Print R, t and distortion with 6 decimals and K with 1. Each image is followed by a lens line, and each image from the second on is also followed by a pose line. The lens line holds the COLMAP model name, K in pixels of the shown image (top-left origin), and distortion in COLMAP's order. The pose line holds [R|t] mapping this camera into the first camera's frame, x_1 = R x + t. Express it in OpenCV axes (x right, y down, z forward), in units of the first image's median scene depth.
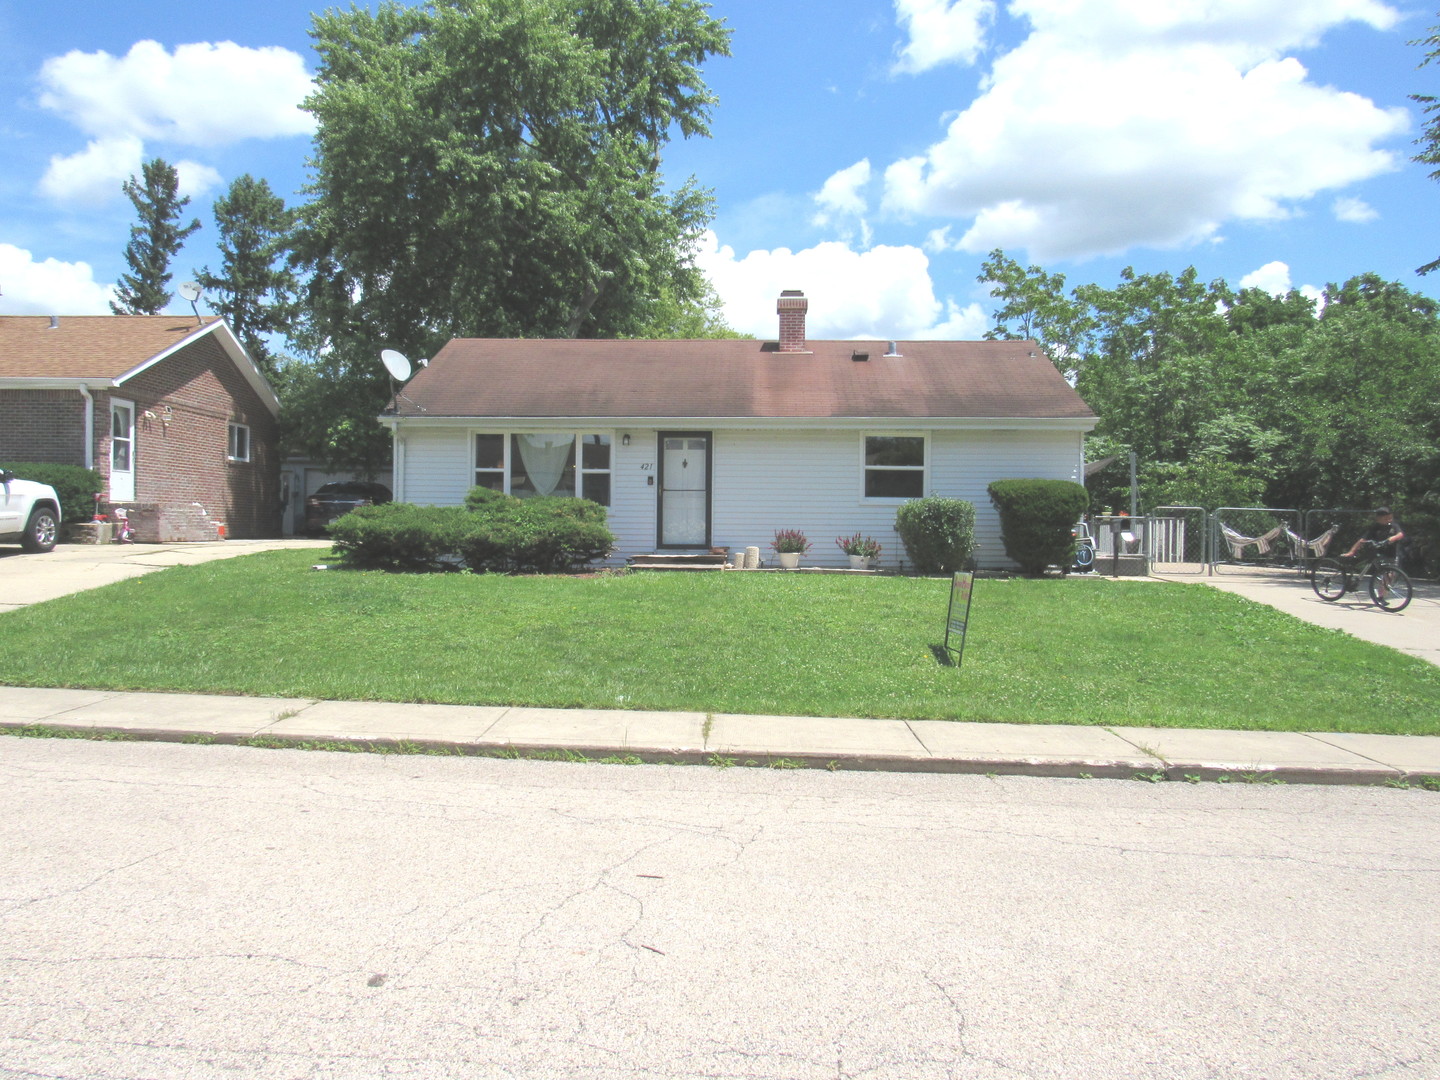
lens RADIAL K [[1020.6, 0, 724.7], [0, 1020.6, 542.6], [0, 0, 1]] dist [-0.024079, -0.002234]
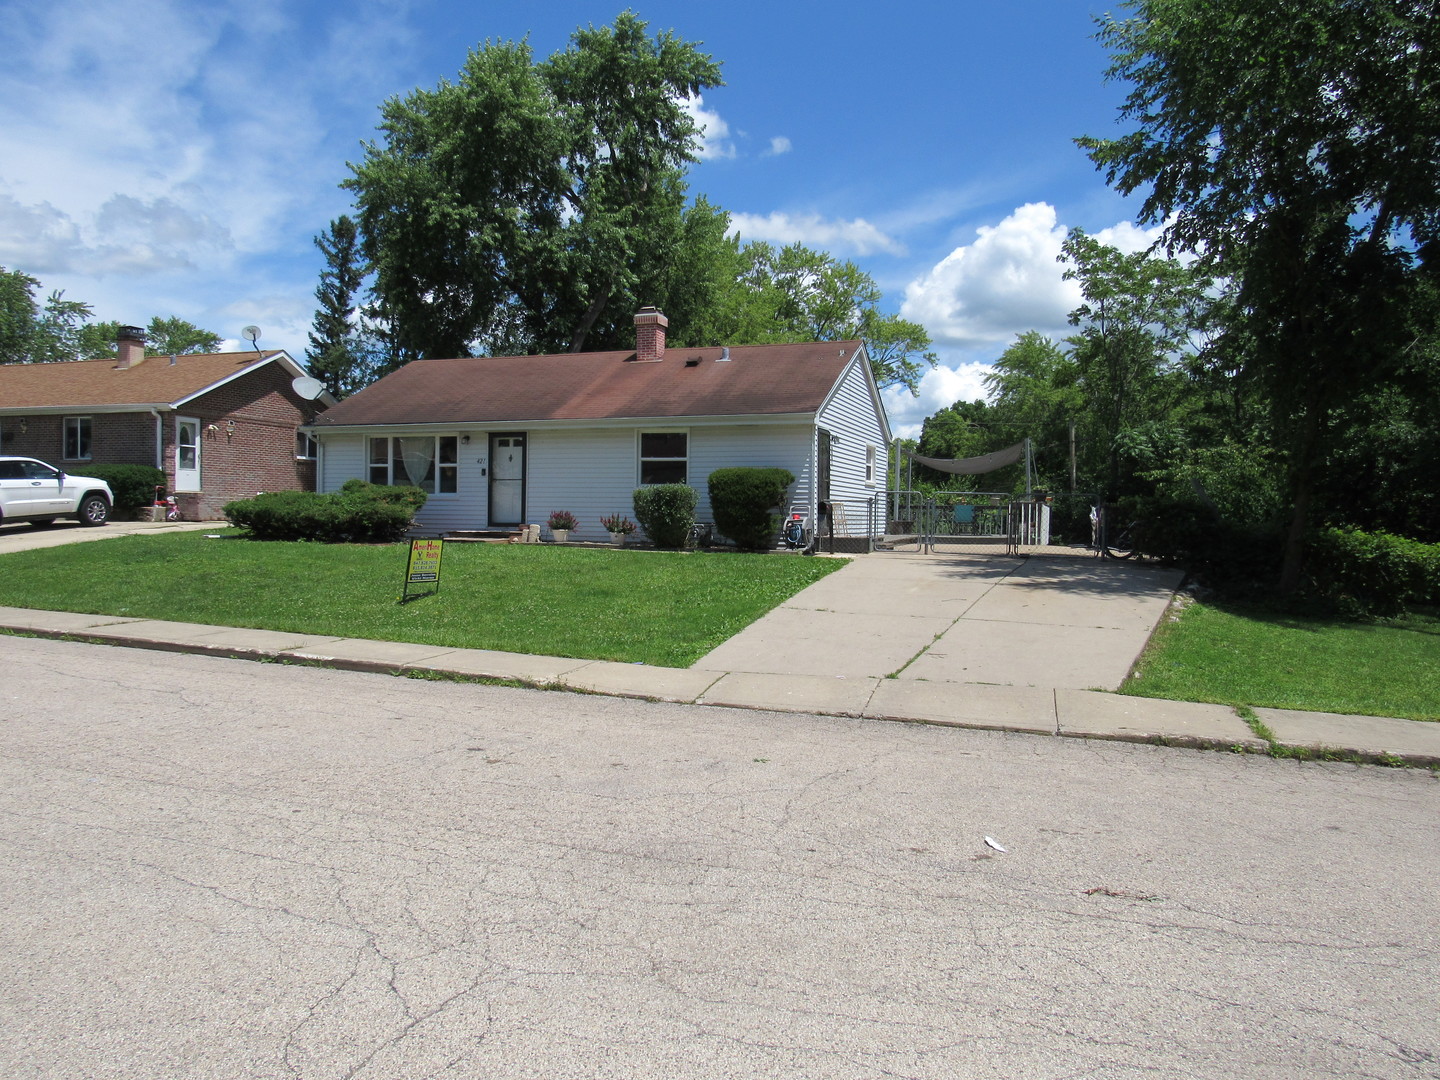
lens RADIAL K [[1020.6, 0, 724.7], [0, 1020.6, 542.6], [0, 0, 1]] dist [-0.024079, -0.002234]
pose [[0.952659, 0.010093, -0.303872, 0.589435], [-0.006909, 0.999909, 0.011552, 0.009368], [0.303962, -0.008906, 0.952643, -0.107730]]
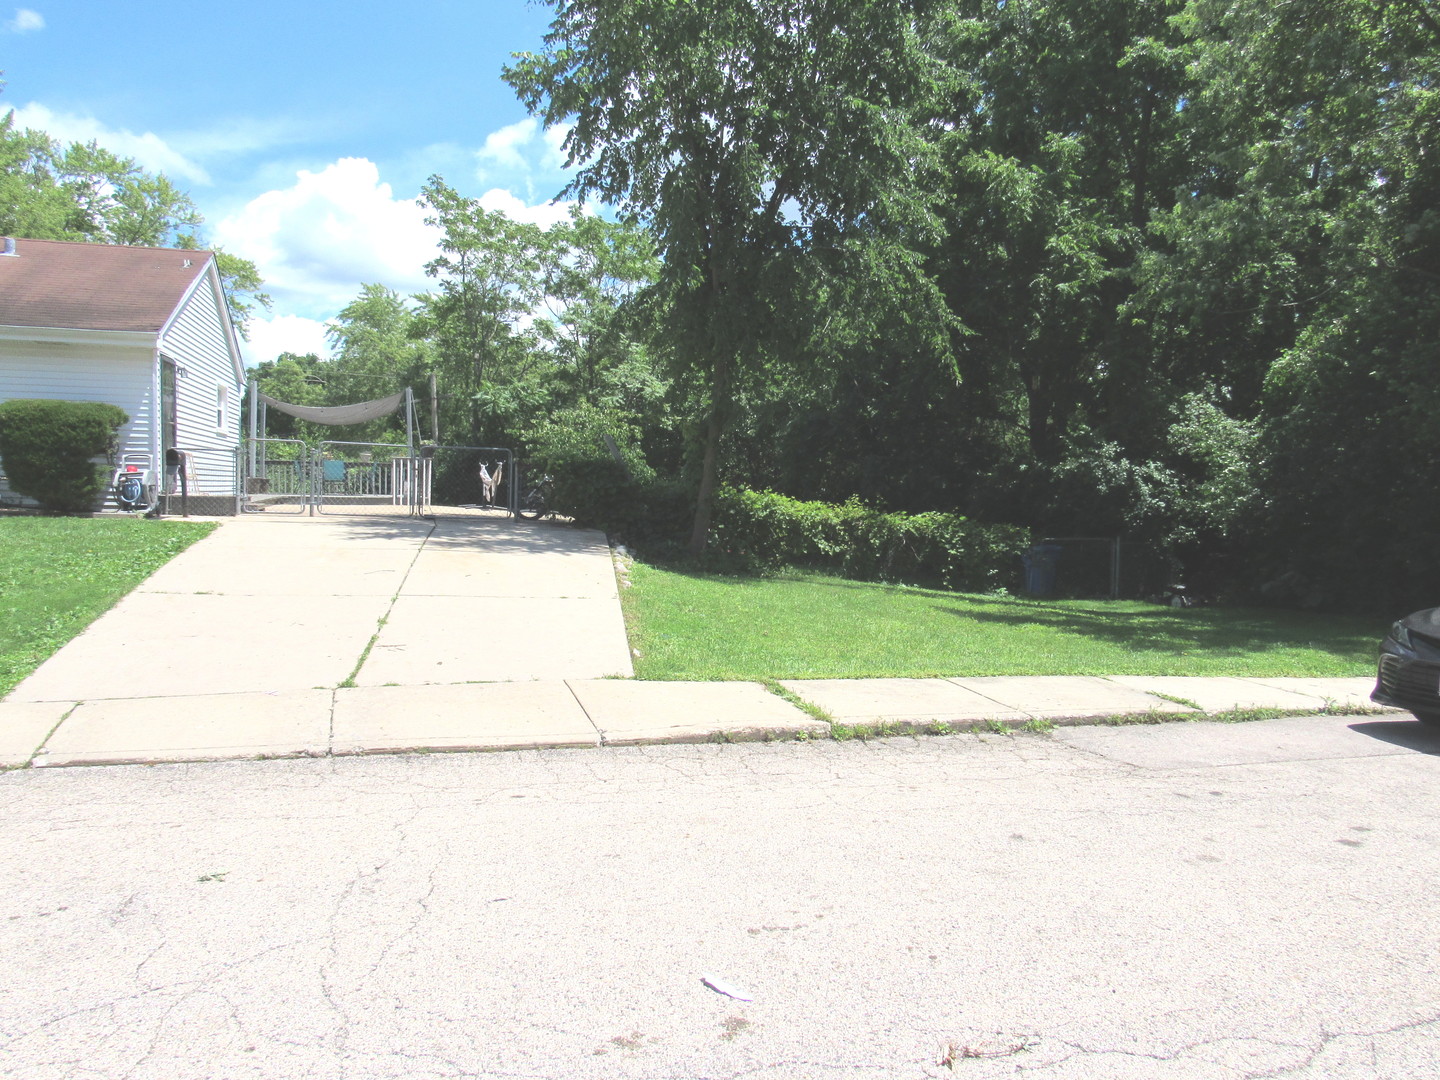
lens RADIAL K [[1020.6, 0, 724.7], [0, 1020.6, 542.6], [0, 0, 1]] dist [-0.024079, -0.002234]
pose [[0.947639, -0.003900, 0.319319, 0.524838], [-0.010335, 0.999027, 0.042873, 0.013653], [-0.319176, -0.043929, 0.946677, 0.018339]]
